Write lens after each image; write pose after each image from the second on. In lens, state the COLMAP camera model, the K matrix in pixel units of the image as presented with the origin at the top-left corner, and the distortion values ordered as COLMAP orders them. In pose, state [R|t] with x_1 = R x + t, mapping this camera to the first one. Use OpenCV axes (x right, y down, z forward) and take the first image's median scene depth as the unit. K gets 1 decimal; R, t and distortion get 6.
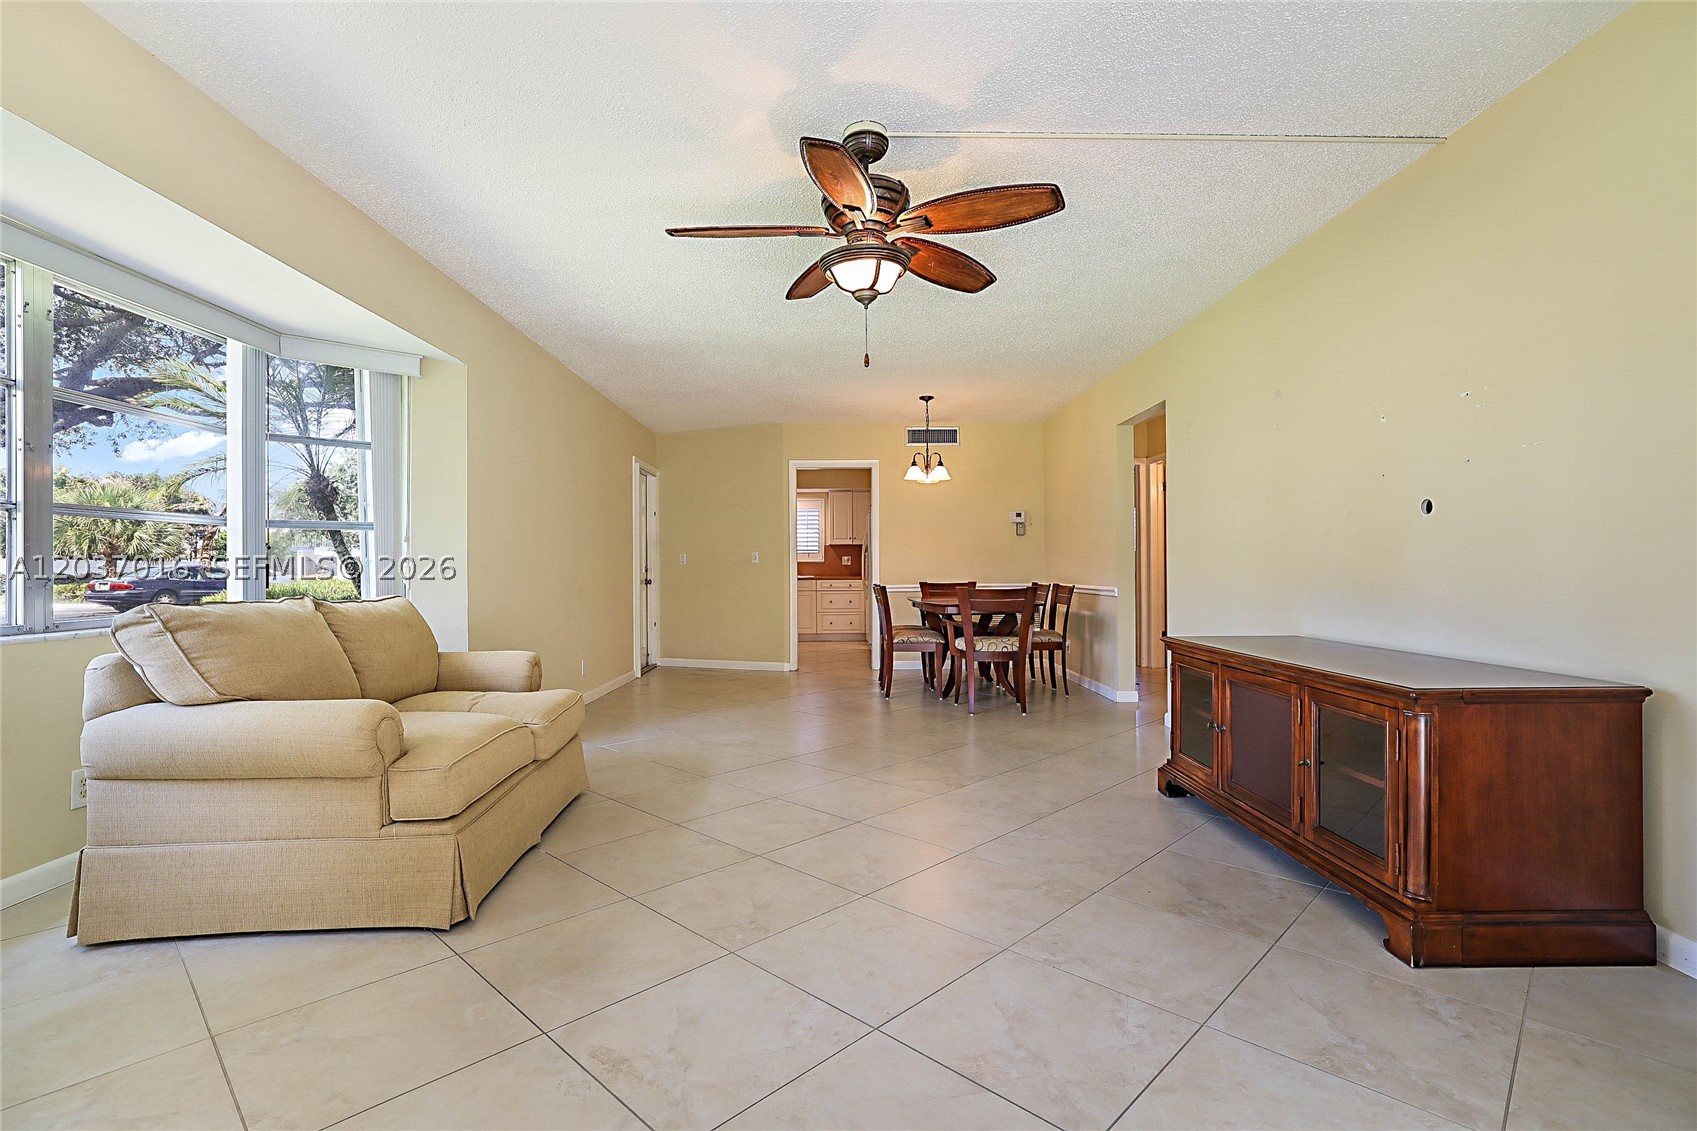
lens RADIAL K [[801.0, 0, 848.5], [0, 801.0, 565.5], [0, 0, 1]] dist [-0.047948, 0.027608]
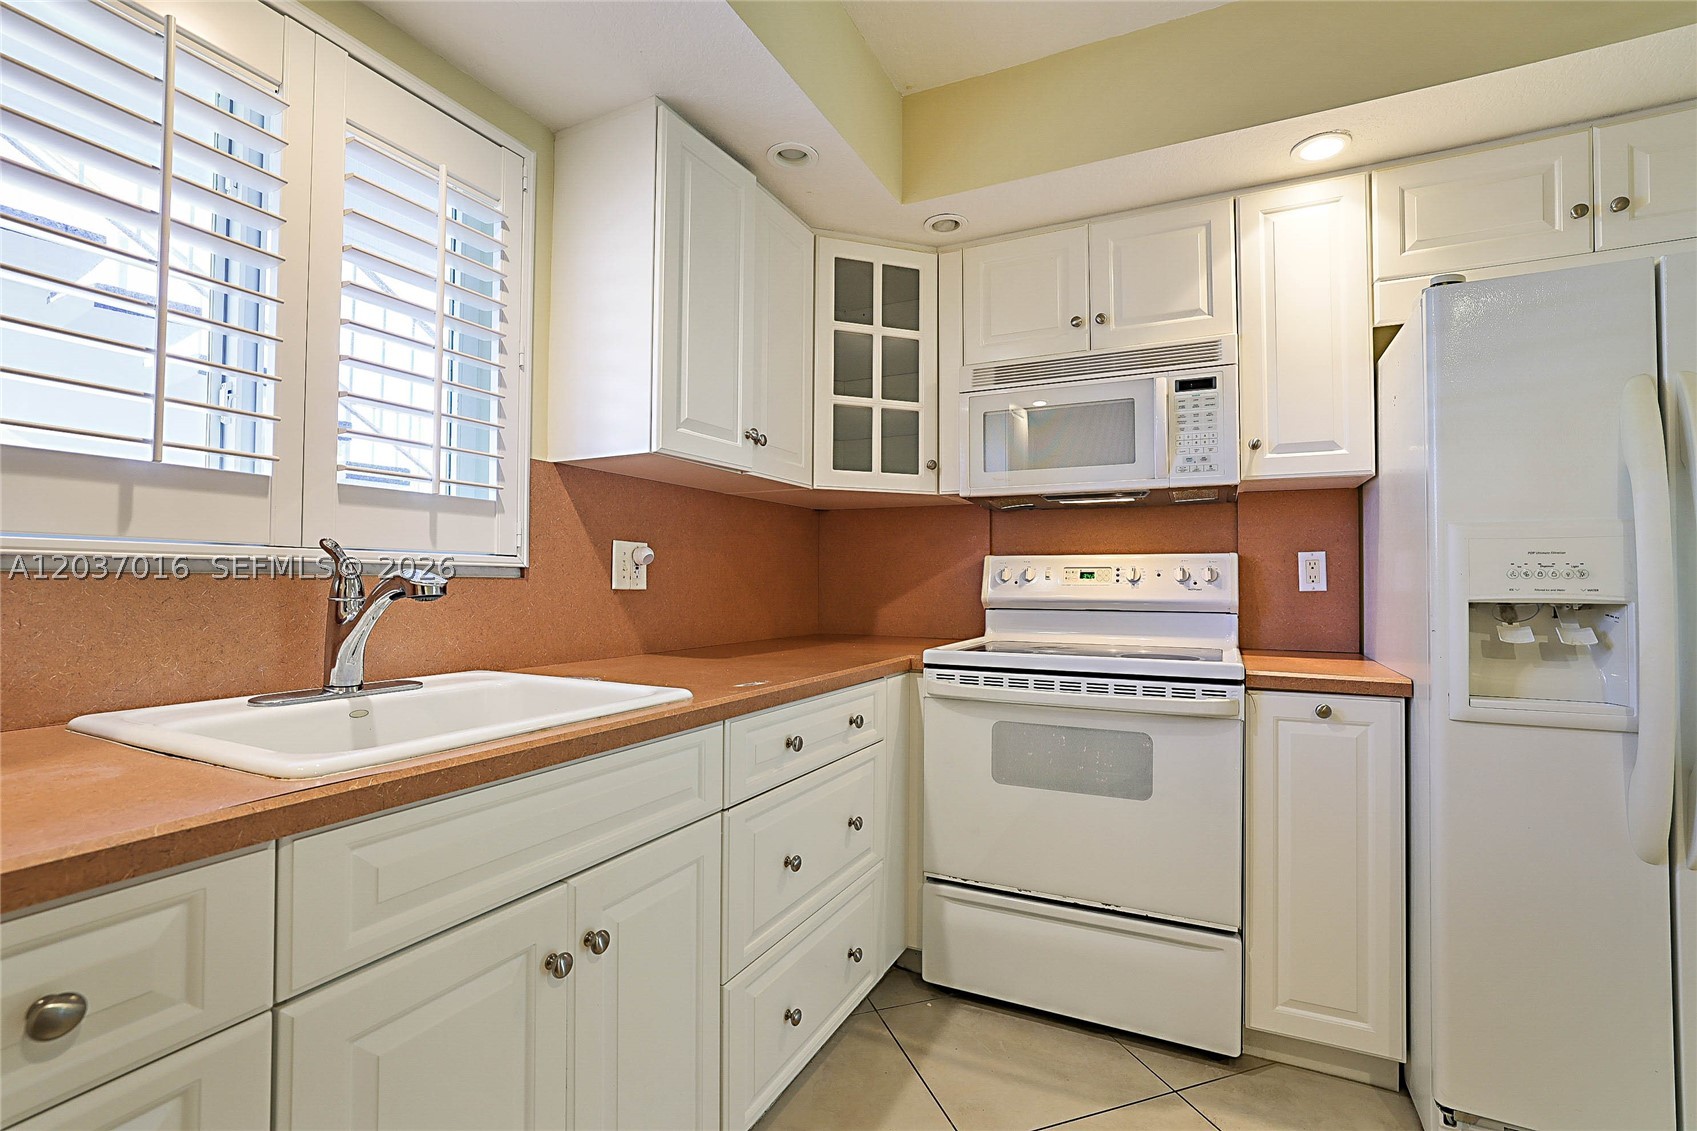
lens RADIAL K [[753.2, 0, 848.5], [0, 753.2, 565.5], [0, 0, 1]] dist [-0.043550, 0.016431]
pose [[0.455105, 0.026830, 0.890034, -0.246142], [-0.014979, 0.999635, -0.022474, -0.006025], [-0.890312, -0.003104, 0.455340, 1.720506]]
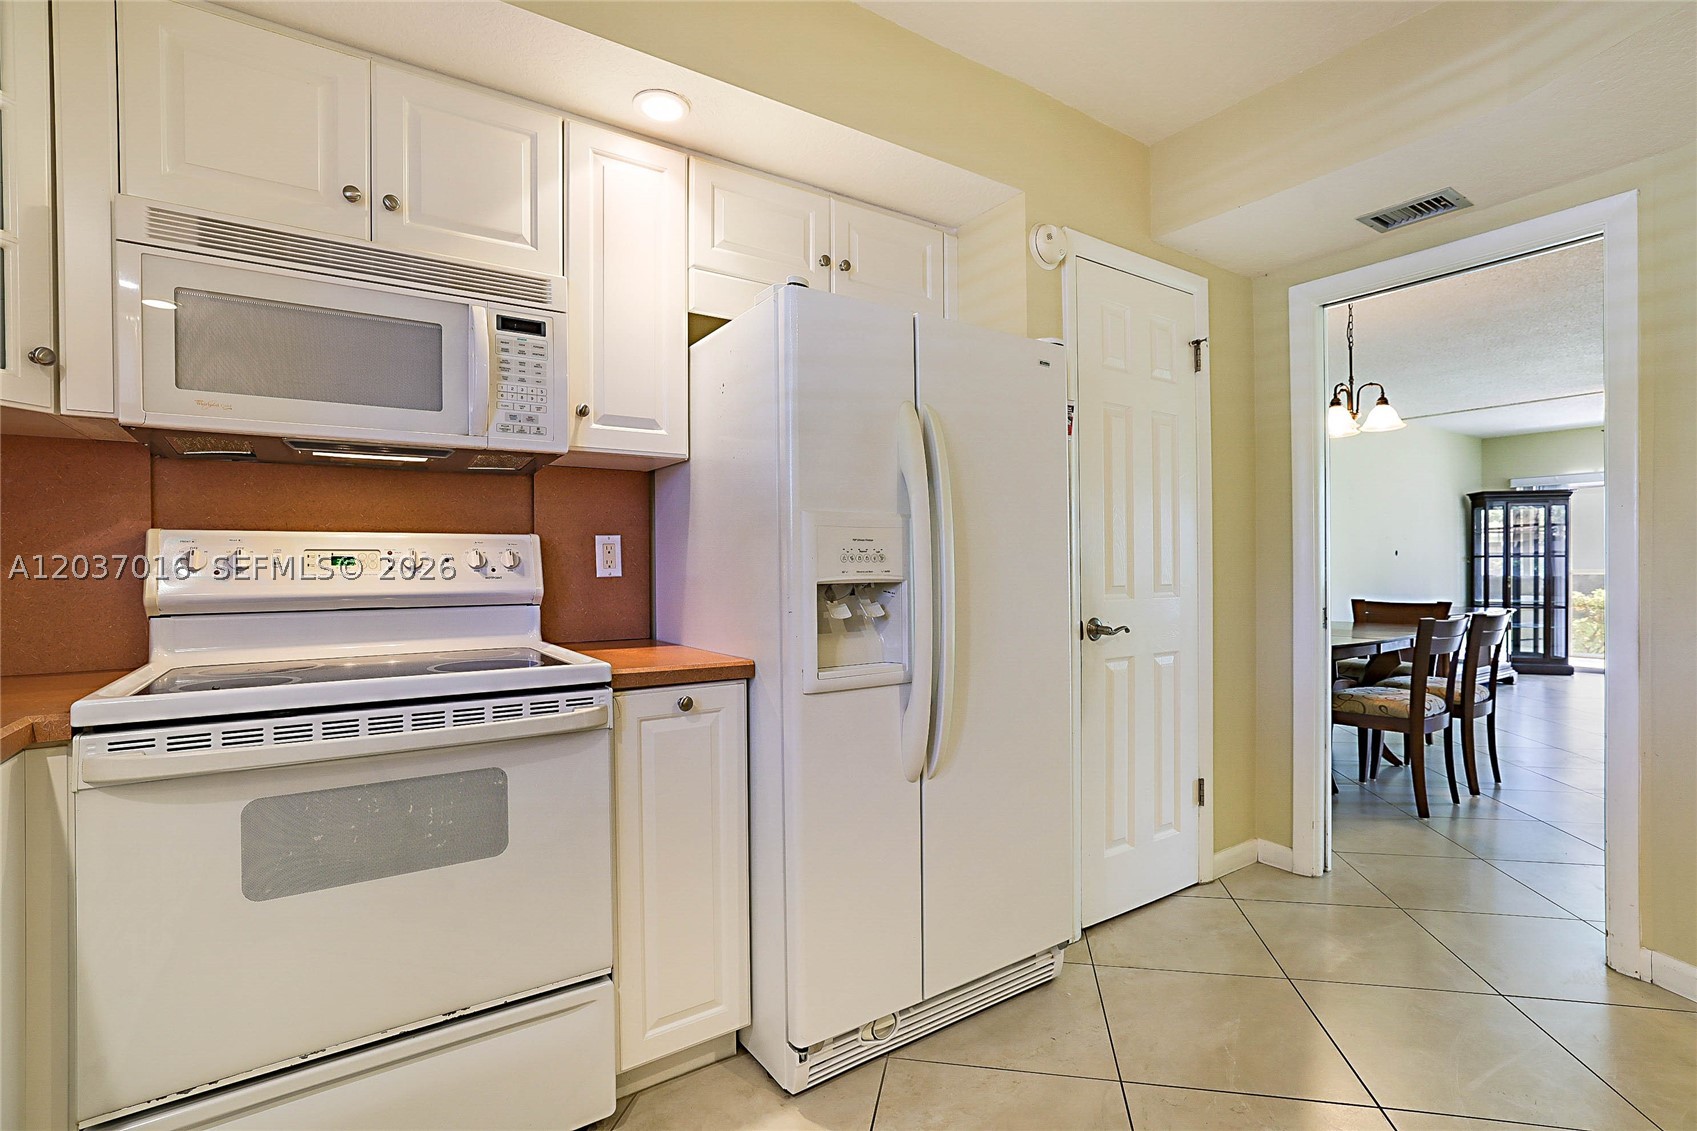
lens RADIAL K [[786.7, 0, 847.5], [0, 786.7, 568.6], [0, 0, 1]] dist [-0.047592, 0.023558]
pose [[-0.549610, 0.007879, 0.835384, -0.185073], [0.003973, 0.999969, -0.006817, -0.006001], [-0.835412, -0.000428, -0.549624, 1.787646]]
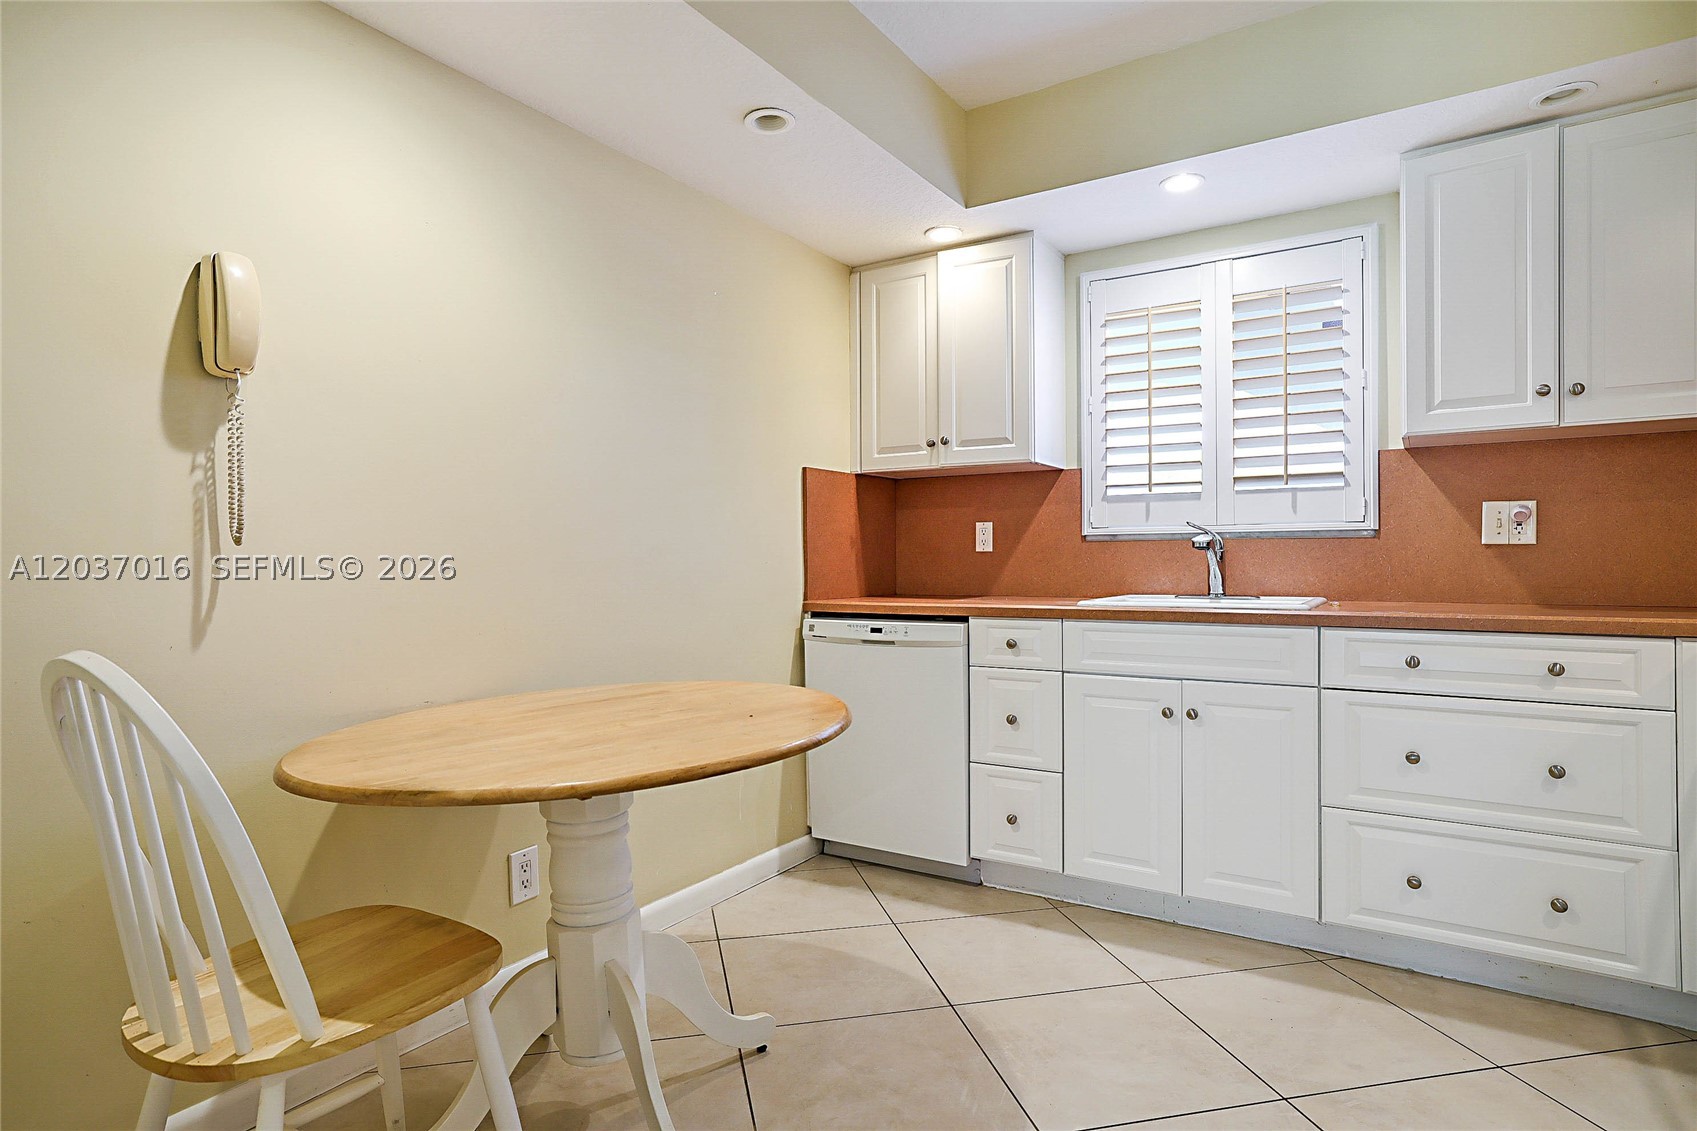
lens RADIAL K [[910.0, 0, 848.5], [0, 910.0, 565.5], [0, 0, 1]] dist [-0.029268, 0.022416]
pose [[0.834581, 0.003217, -0.550876, -0.030395], [0.005015, 0.999897, 0.013436, 0.001101], [0.550863, -0.013976, 0.834479, 1.422468]]
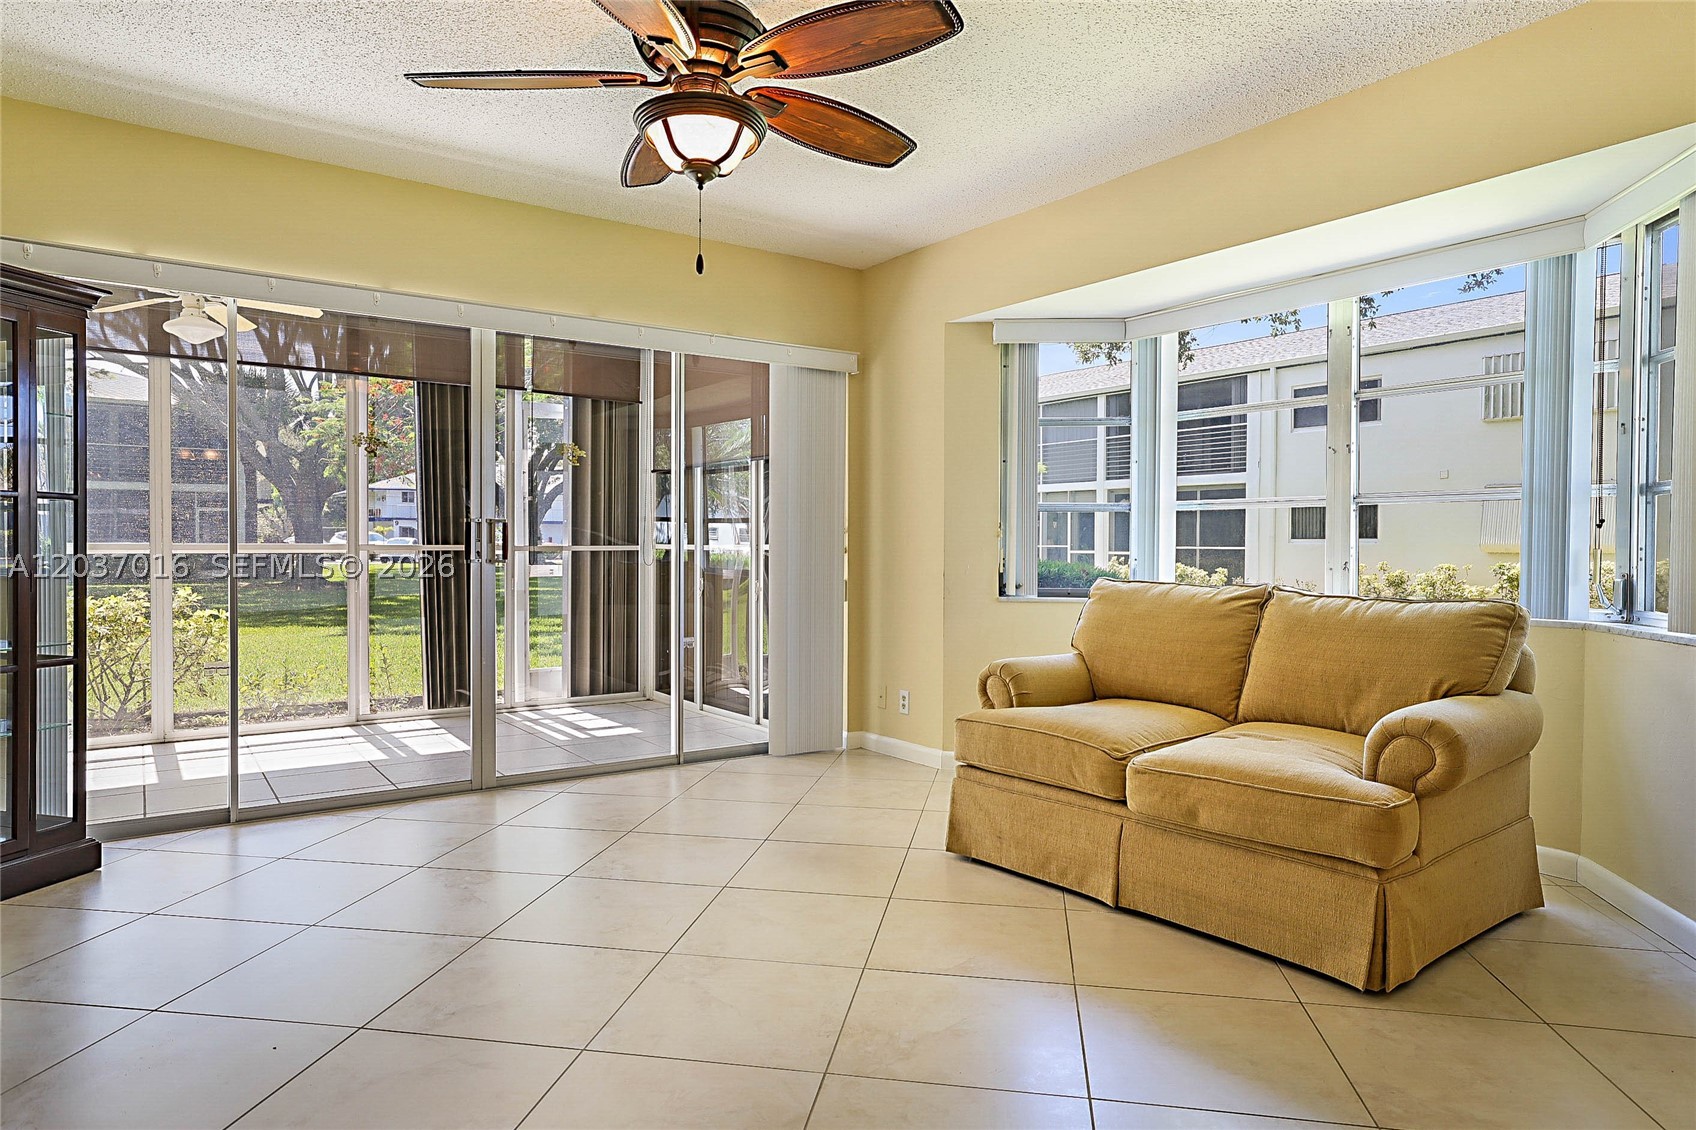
lens RADIAL K [[1020.0, 0, 830.8], [0, 1020.0, 556.6], [0, 0, 1]] dist [-0.002303, -0.000392]
pose [[-0.831662, 0.006687, -0.555242, 0.184922], [0.002341, 0.999961, 0.008537, -0.002753], [0.555278, 0.005800, -0.831645, 0.783952]]
